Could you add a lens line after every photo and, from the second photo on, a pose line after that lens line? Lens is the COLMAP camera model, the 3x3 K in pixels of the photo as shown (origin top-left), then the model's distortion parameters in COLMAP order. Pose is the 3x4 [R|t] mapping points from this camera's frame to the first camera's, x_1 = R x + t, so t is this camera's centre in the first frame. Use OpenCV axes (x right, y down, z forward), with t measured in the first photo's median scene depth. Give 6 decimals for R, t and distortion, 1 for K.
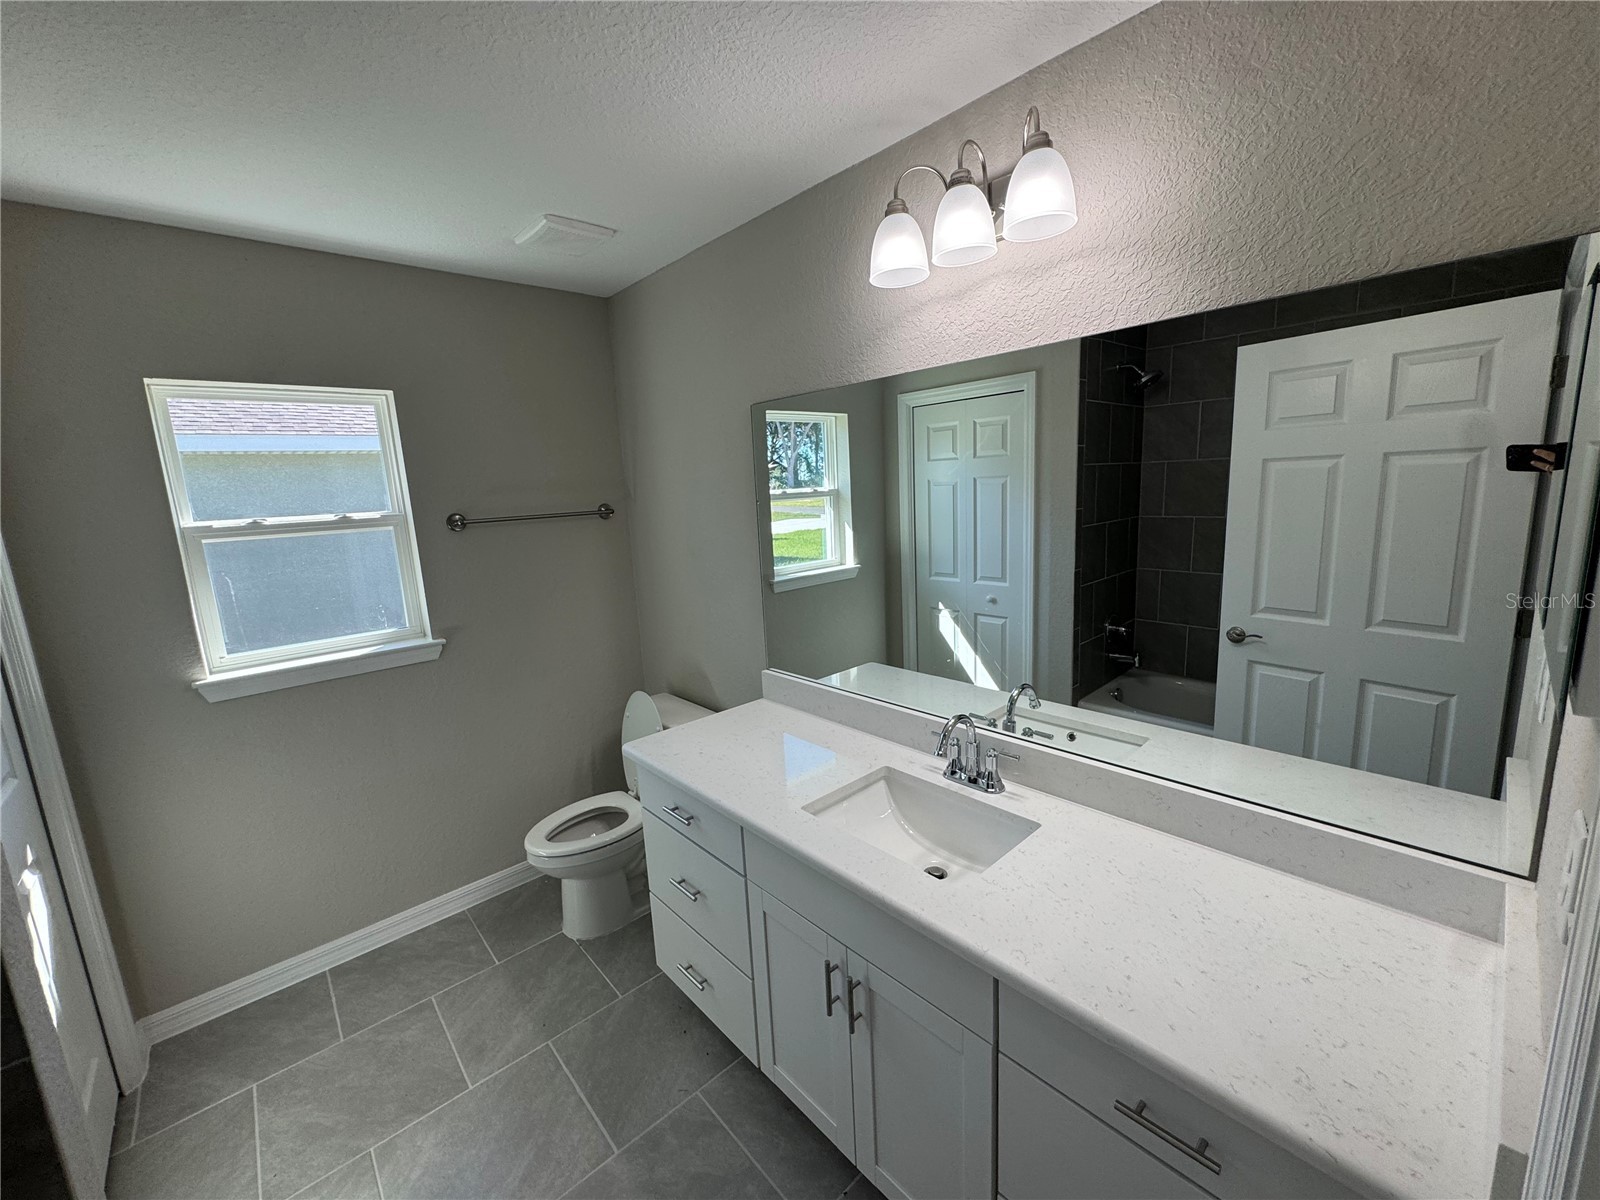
lens RADIAL K [[639.2, 0, 802.3], [0, 639.2, 598.6], [0, 0, 1]] dist [-0.001632, 0.000327]
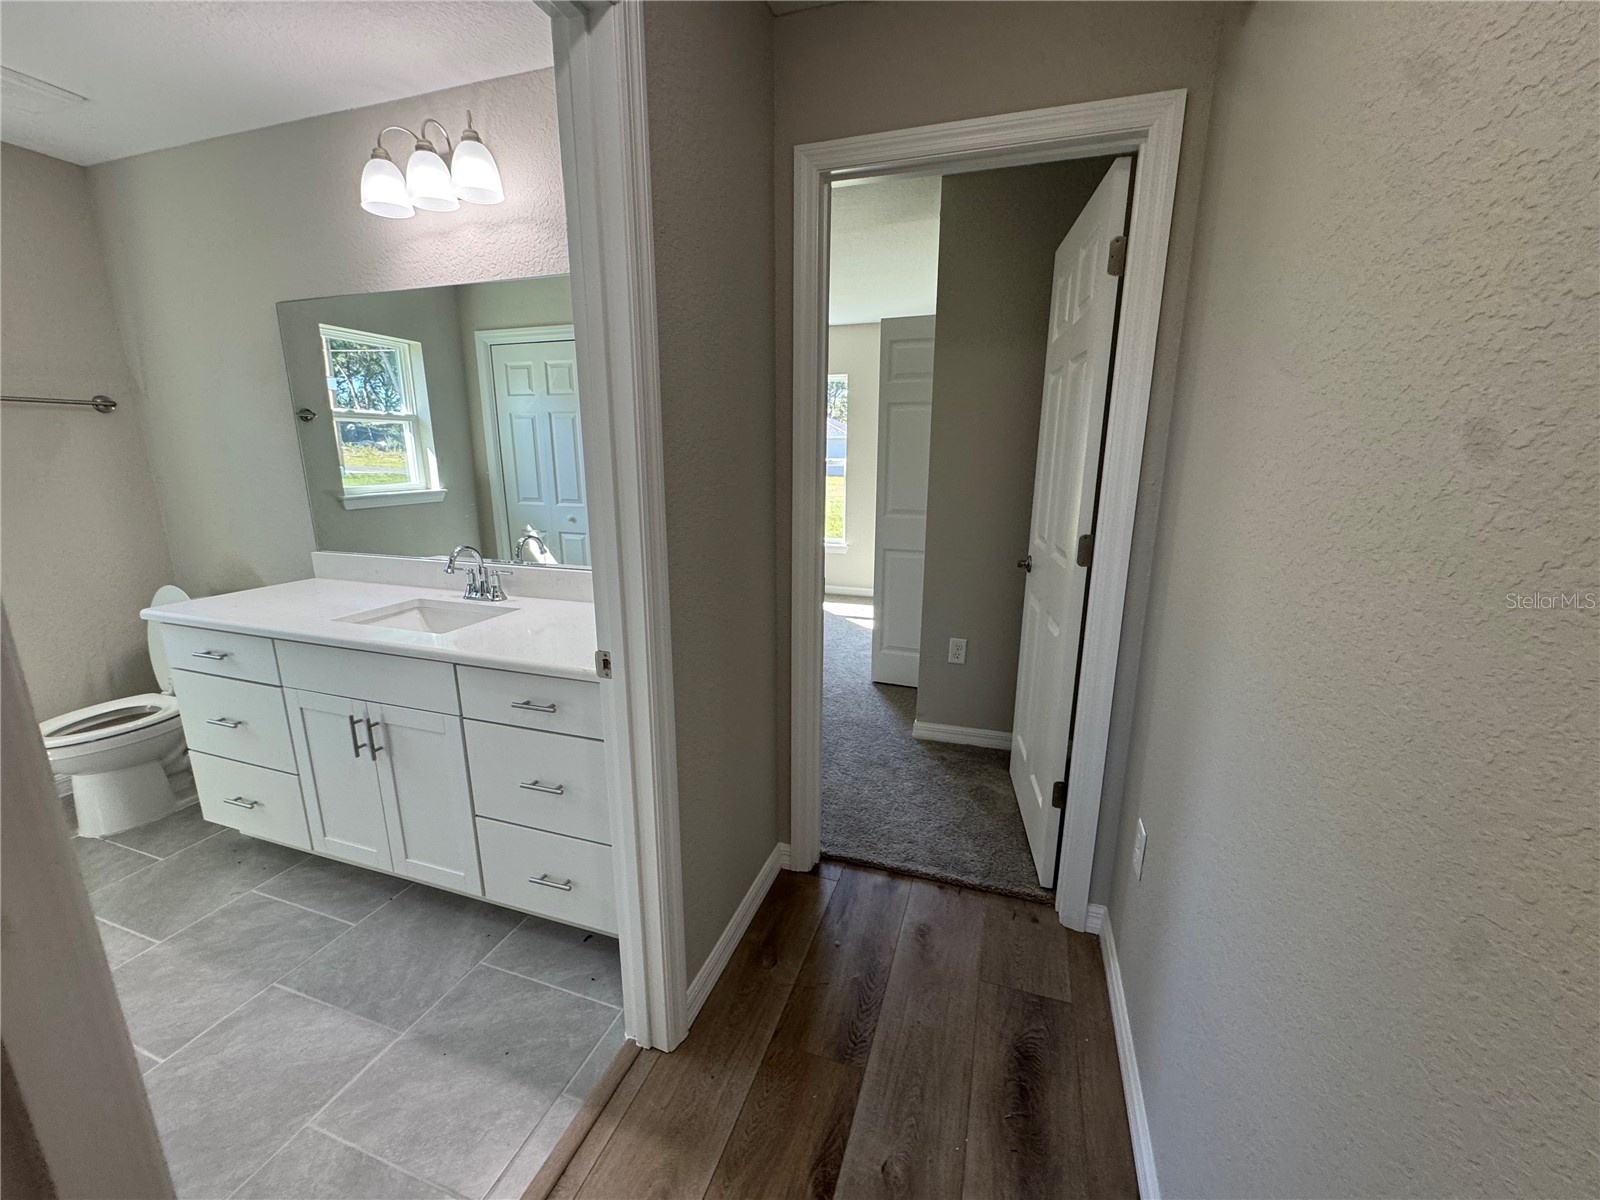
lens RADIAL K [[637.7, 0, 800.0], [0, 637.7, 600.0], [0, 0, 1]] dist [-0.000614, -0.000259]
pose [[0.873382, -0.057822, 0.483591, 0.168918], [0.038932, 0.998039, 0.049020, 0.215352], [-0.485477, -0.023986, 0.873920, -0.462851]]
